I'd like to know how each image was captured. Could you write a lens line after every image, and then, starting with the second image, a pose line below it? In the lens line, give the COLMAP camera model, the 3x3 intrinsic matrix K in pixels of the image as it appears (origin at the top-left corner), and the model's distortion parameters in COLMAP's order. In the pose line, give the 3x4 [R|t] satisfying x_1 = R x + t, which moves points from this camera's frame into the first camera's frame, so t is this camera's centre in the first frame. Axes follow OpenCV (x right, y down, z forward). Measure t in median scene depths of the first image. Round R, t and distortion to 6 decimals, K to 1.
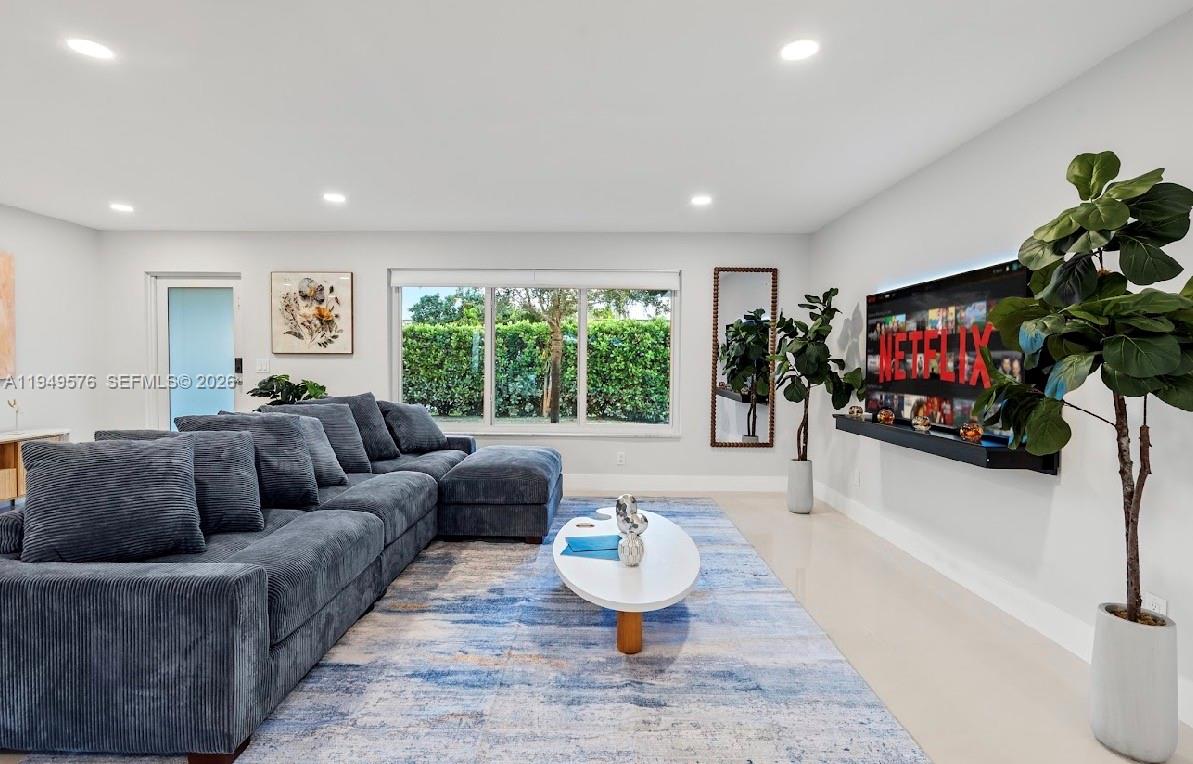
lens RADIAL K [[568.6, 0, 596.5], [0, 568.6, 382.0], [0, 0, 1]] dist [0.000965, 0.000402]
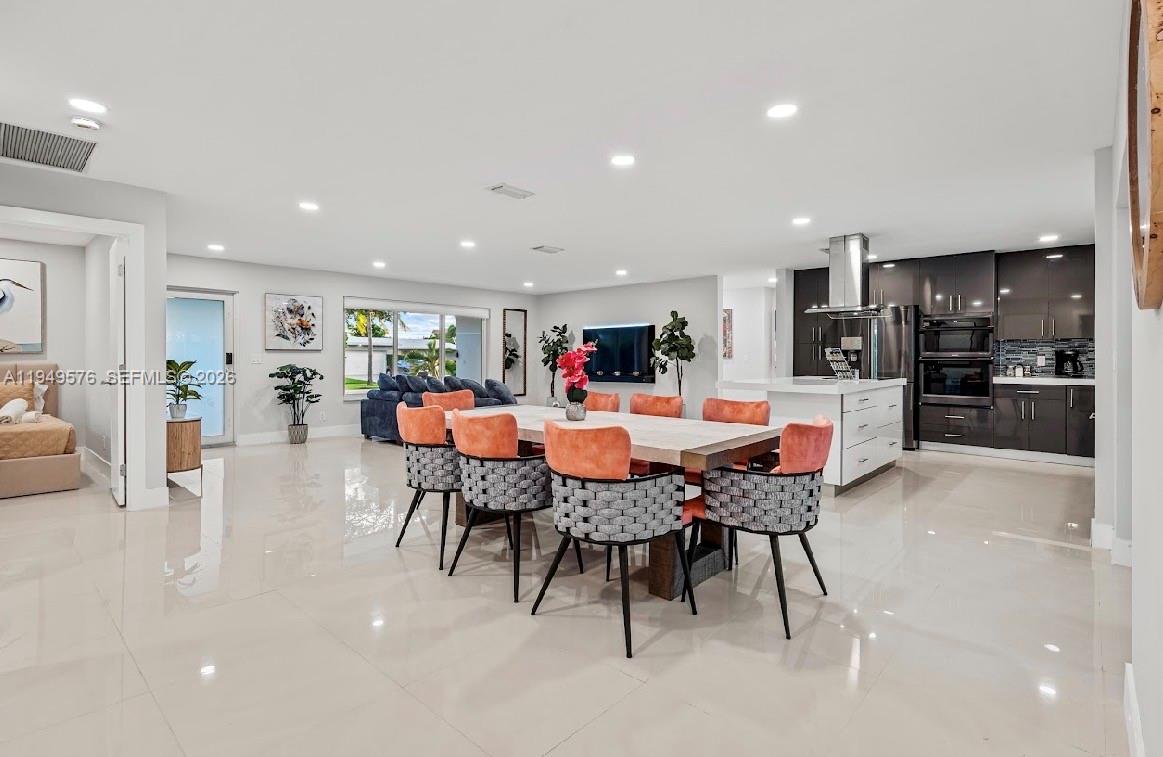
lens RADIAL K [[557.9, 0, 583.1], [0, 557.9, 357.5], [0, 0, 1]] dist [-0.001264, 0.000004]
pose [[0.646712, -0.008652, 0.762685, -1.126882], [0.032224, 0.999353, -0.015987, 0.017282], [-0.762053, 0.034915, 0.646572, -0.510775]]
